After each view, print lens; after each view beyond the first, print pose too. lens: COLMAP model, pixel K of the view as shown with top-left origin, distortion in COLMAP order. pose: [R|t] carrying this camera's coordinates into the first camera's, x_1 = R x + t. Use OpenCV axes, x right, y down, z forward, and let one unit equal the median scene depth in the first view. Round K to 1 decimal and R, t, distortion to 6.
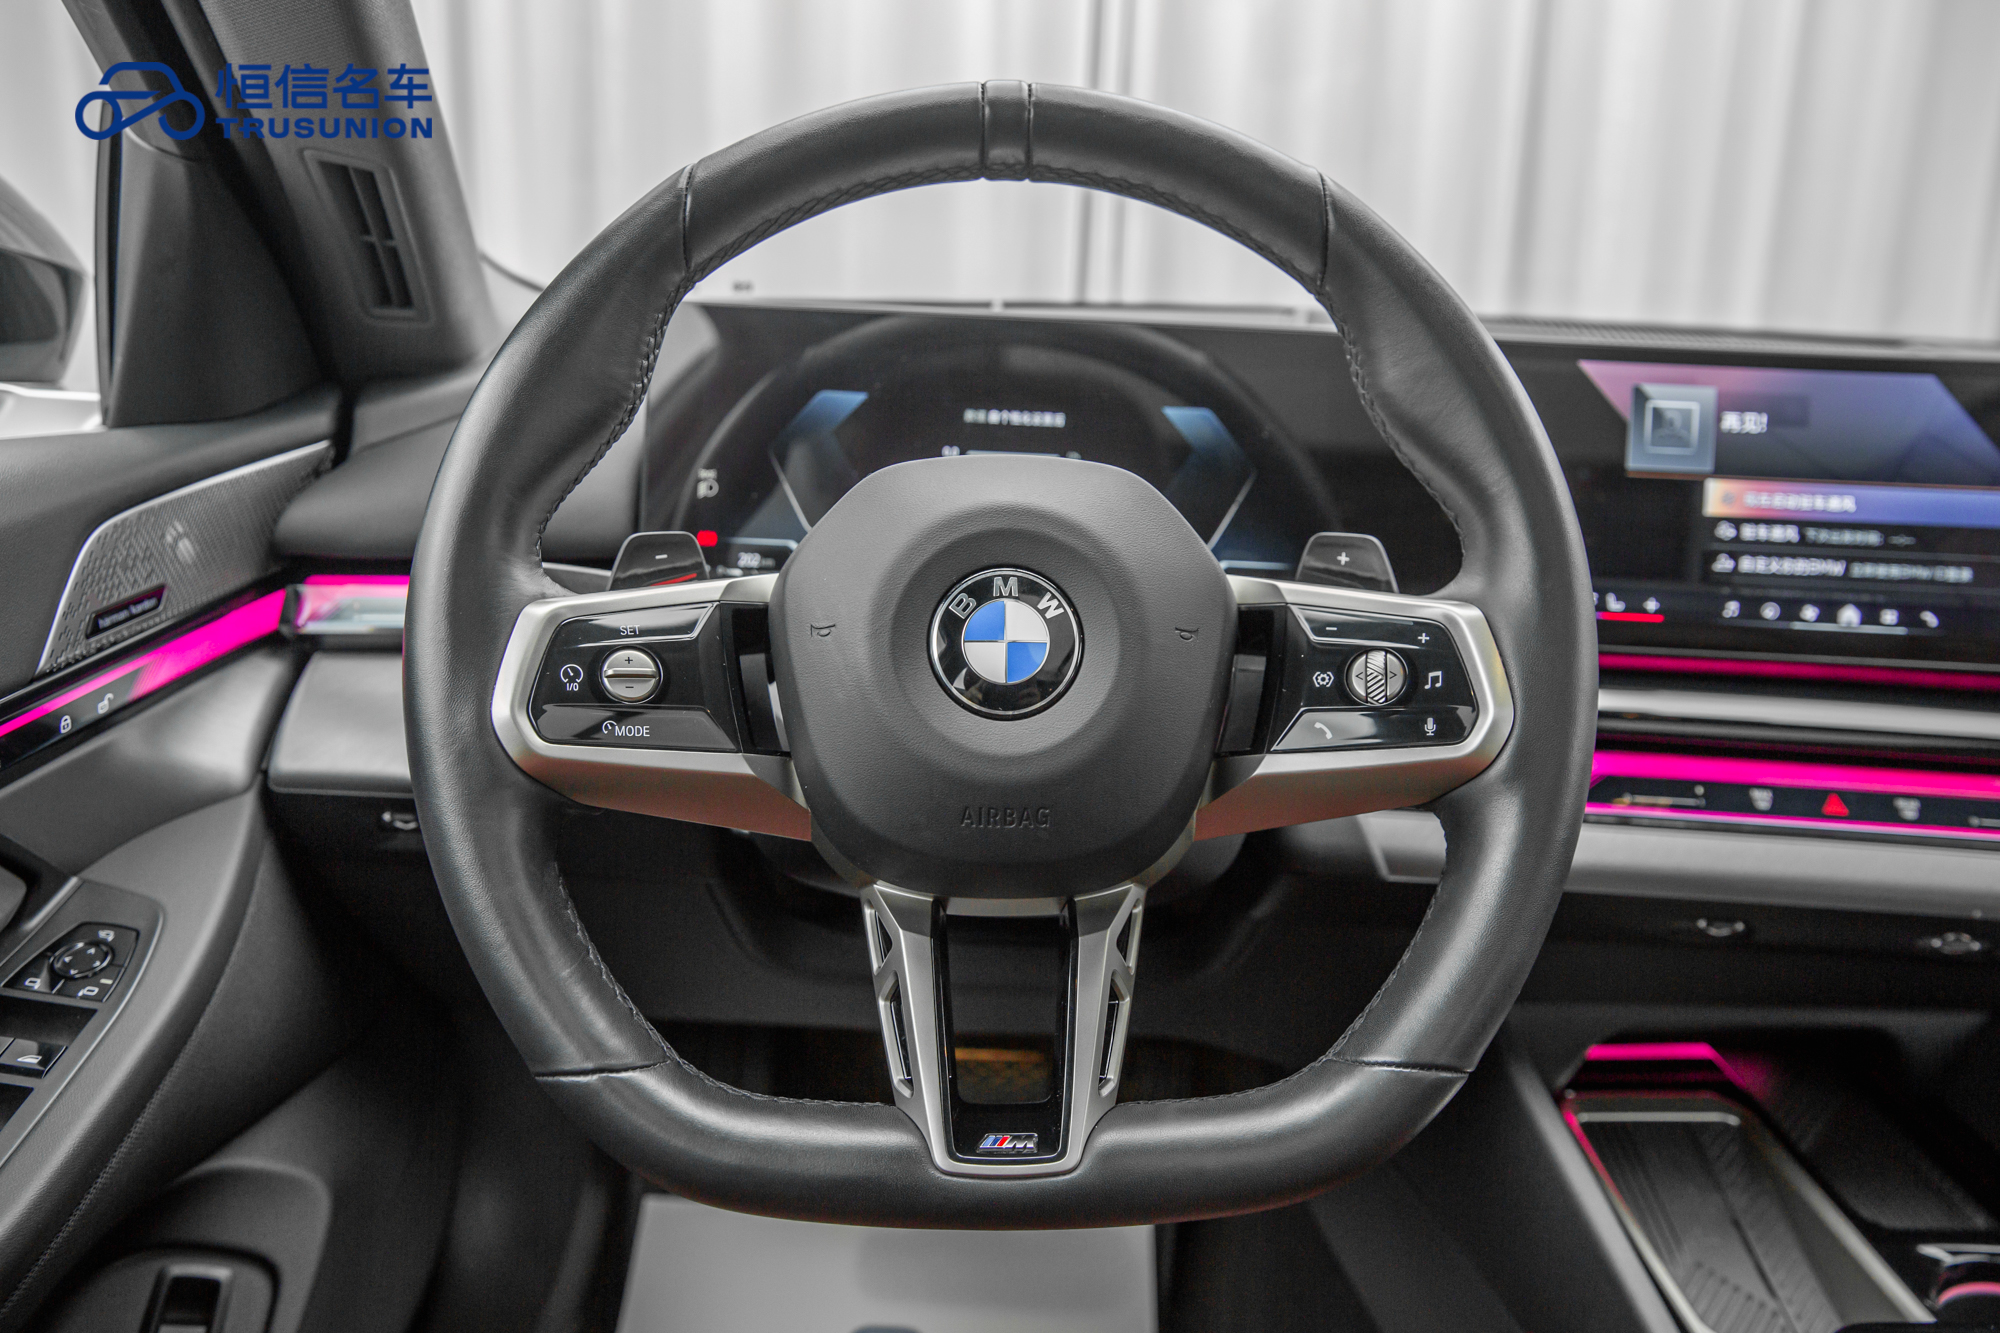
lens RADIAL K [[1409.6, 0, 1000.0], [0, 1409.6, 666.5], [0, 0, 1]] dist [-0.094855, 0.050758]
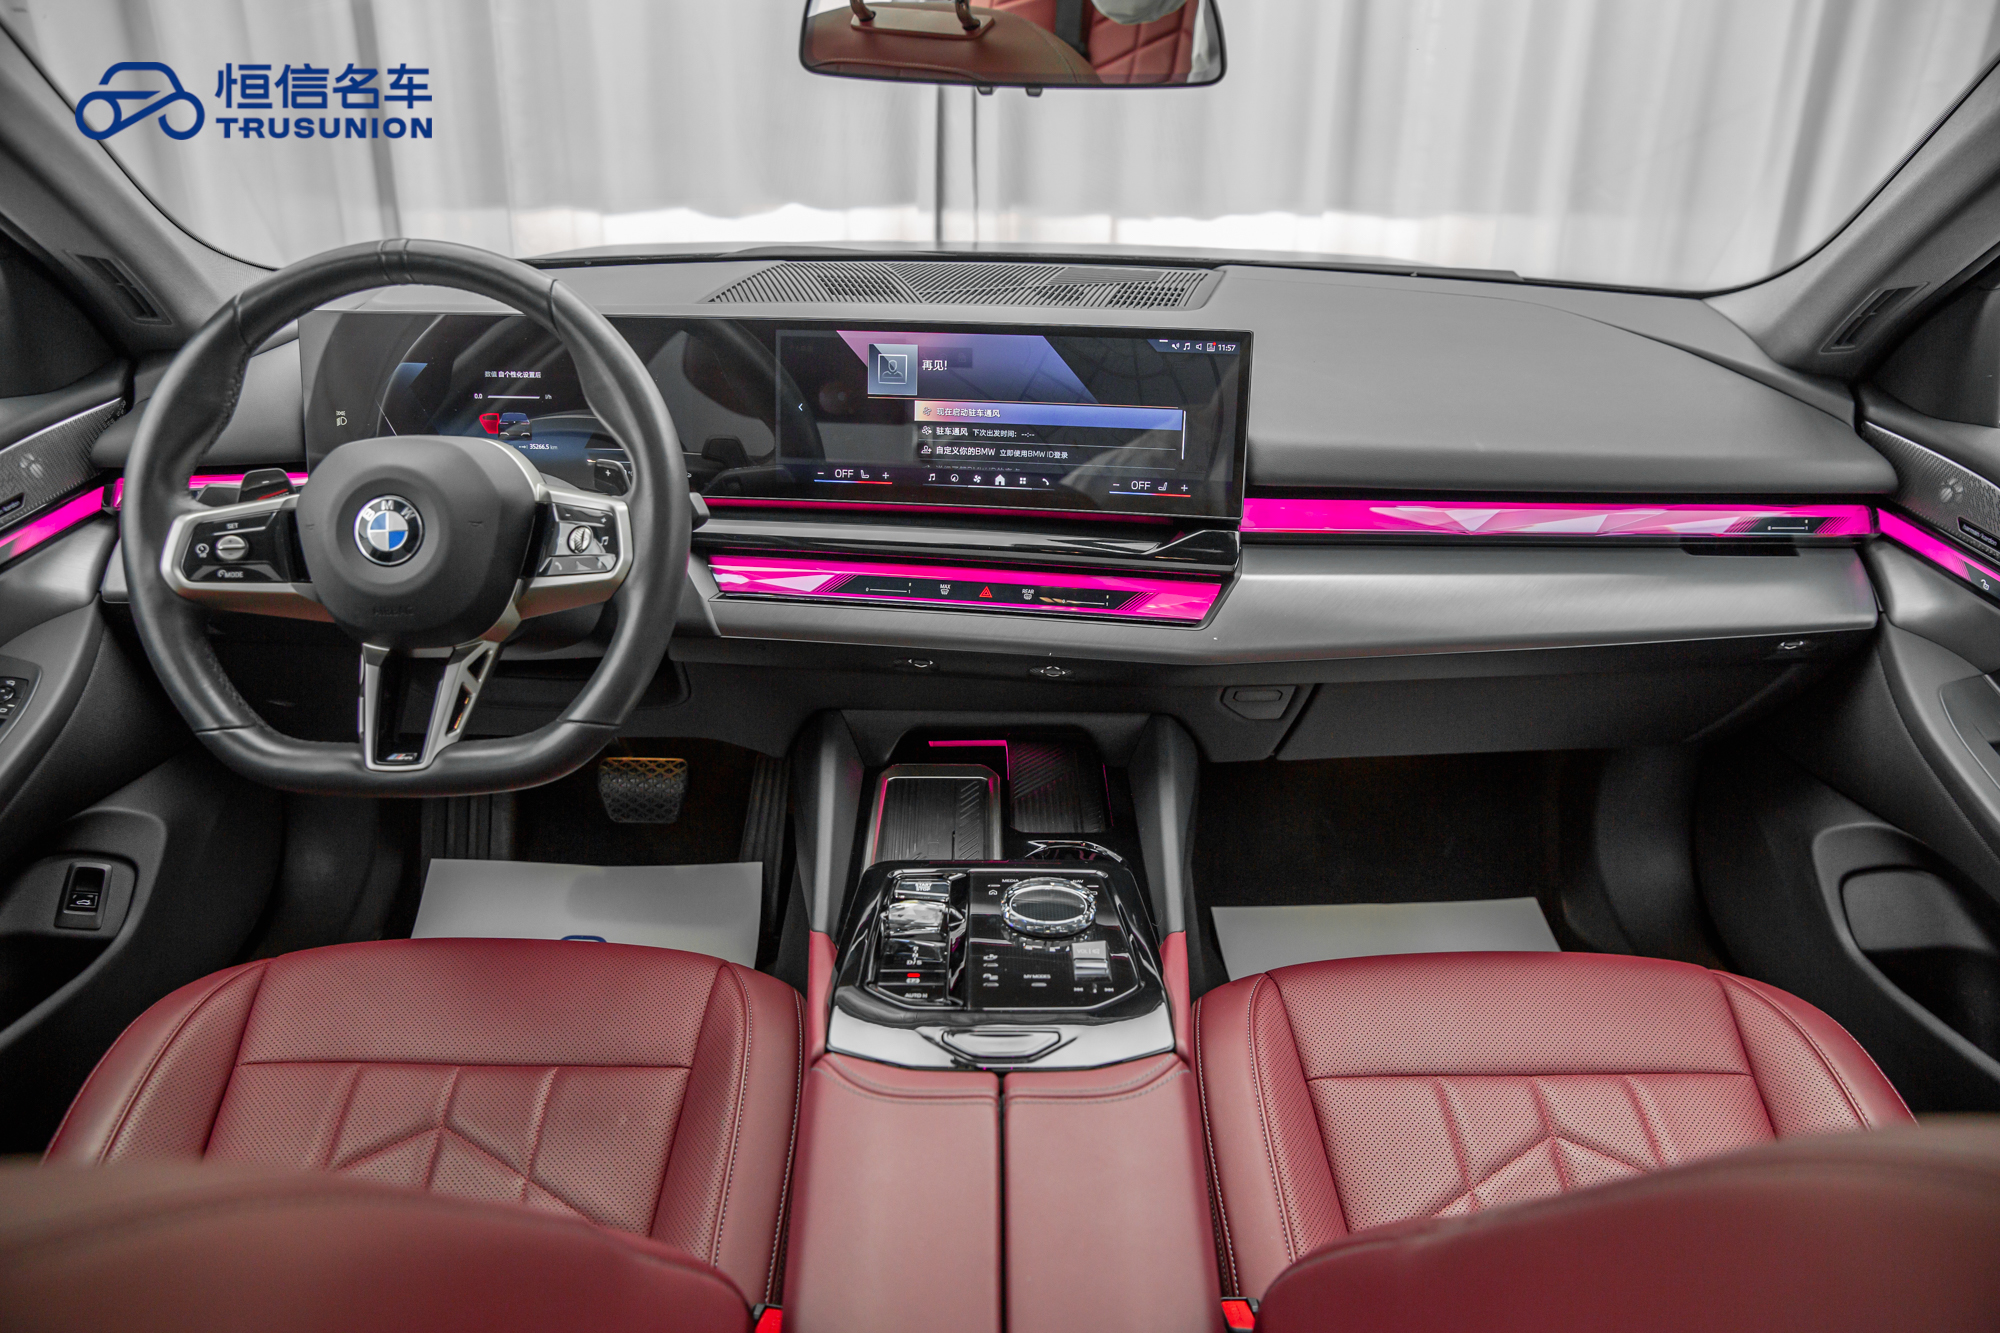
lens RADIAL K [[1409.6, 0, 1000.0], [0, 1409.6, 666.5], [0, 0, 1]] dist [-0.094855, 0.050758]
pose [[0.999831, -0.018349, -0.001045, 0.625437], [0.018276, 0.986636, 0.161909, -0.092364], [-0.001940, -0.161901, 0.986805, -0.754197]]
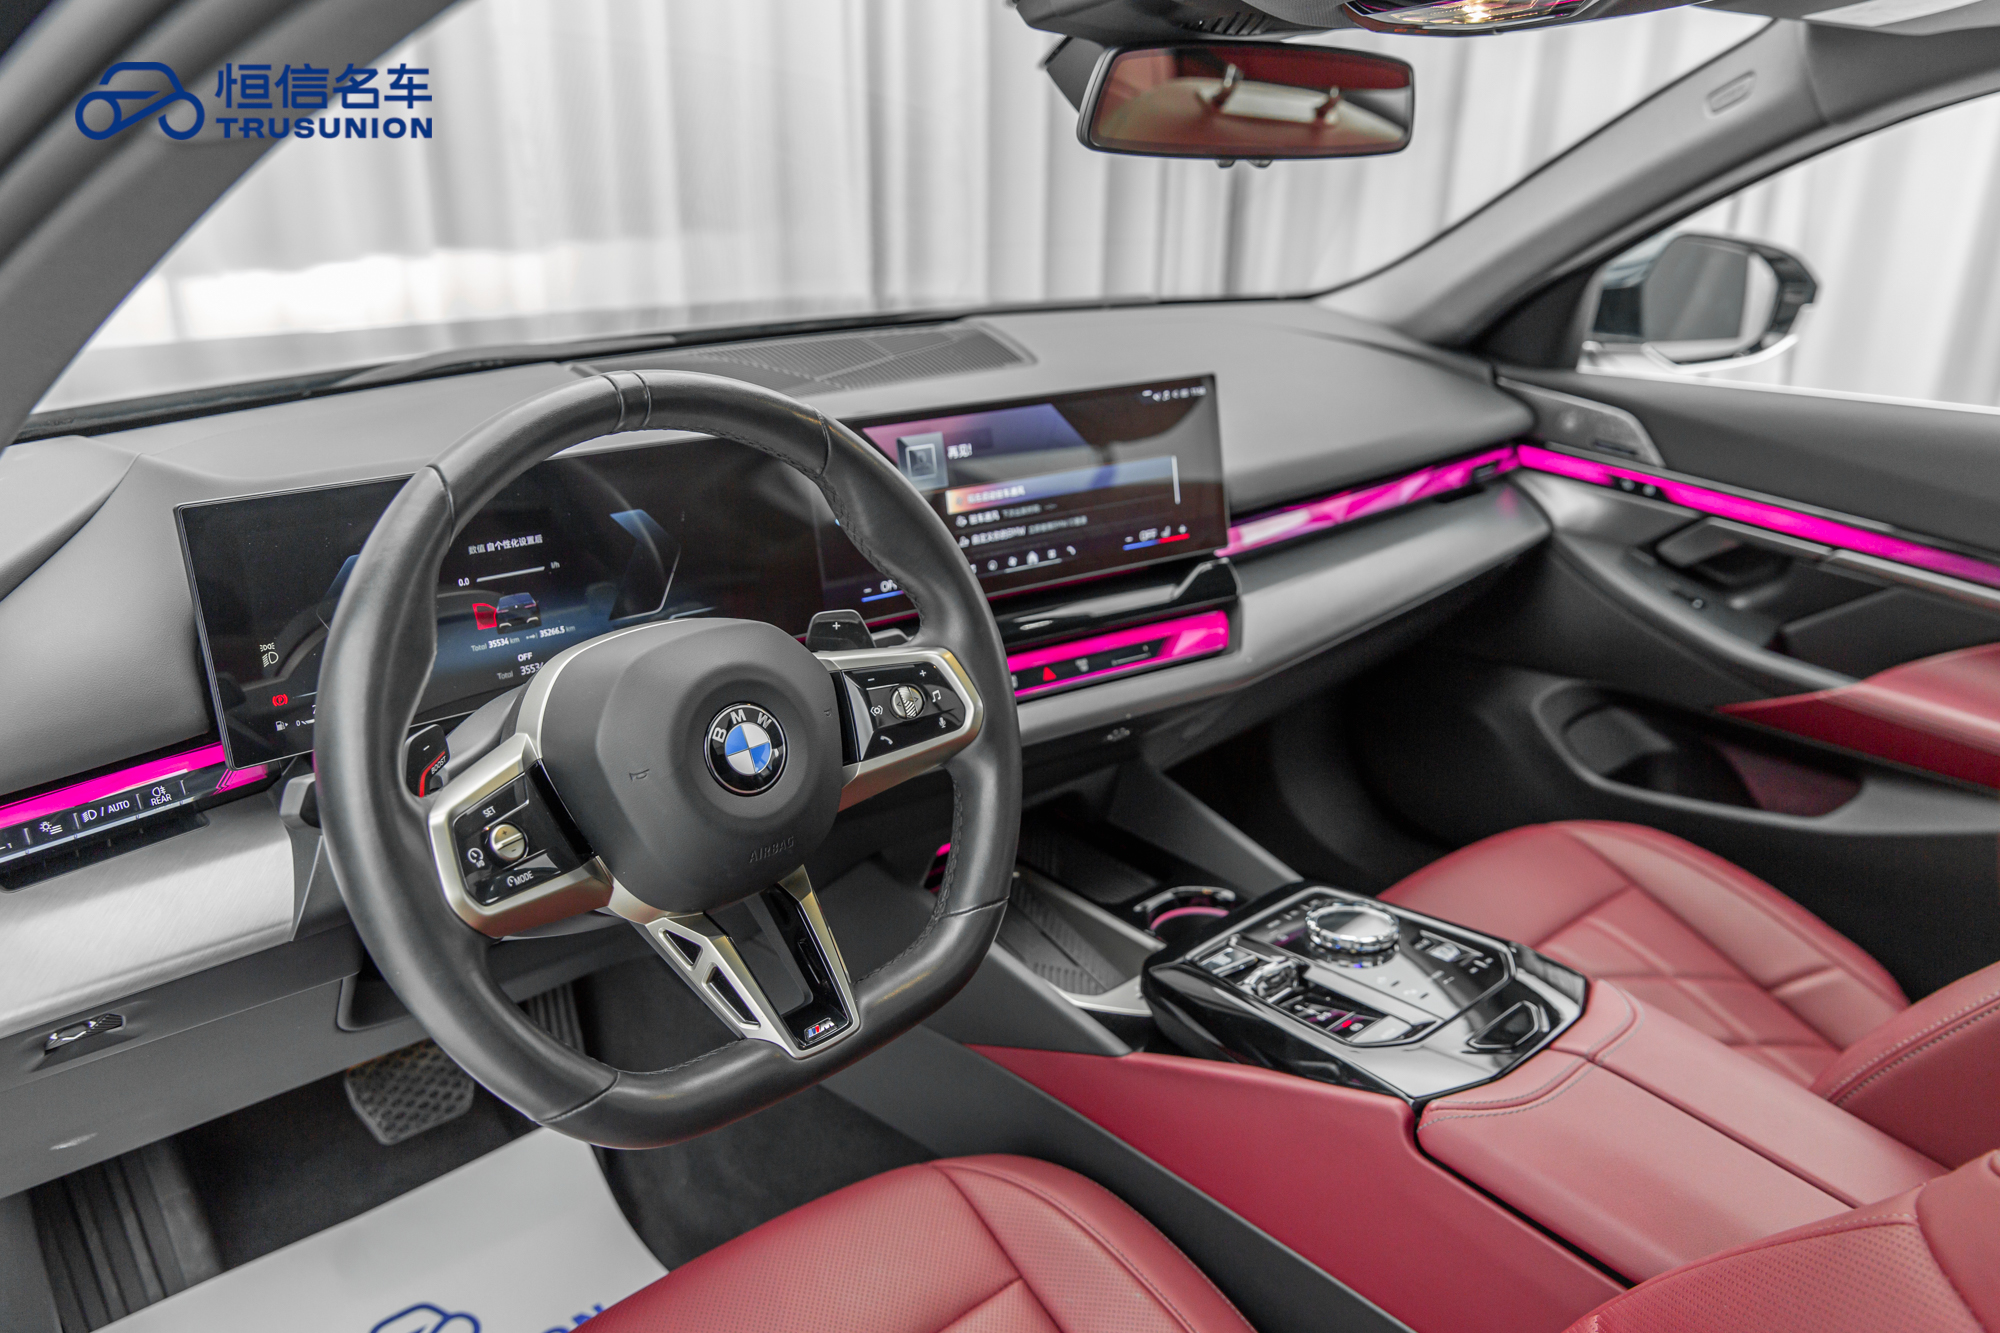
lens RADIAL K [[1561.0, 0, 1039.9], [0, 1561.0, 670.6], [0, 0, 1]] dist [0.029320, -0.001823]
pose [[0.726958, -0.257514, 0.636568, -0.594751], [0.172891, 0.965795, 0.193257, -0.267931], [-0.664560, -0.030433, 0.746615, -0.399061]]
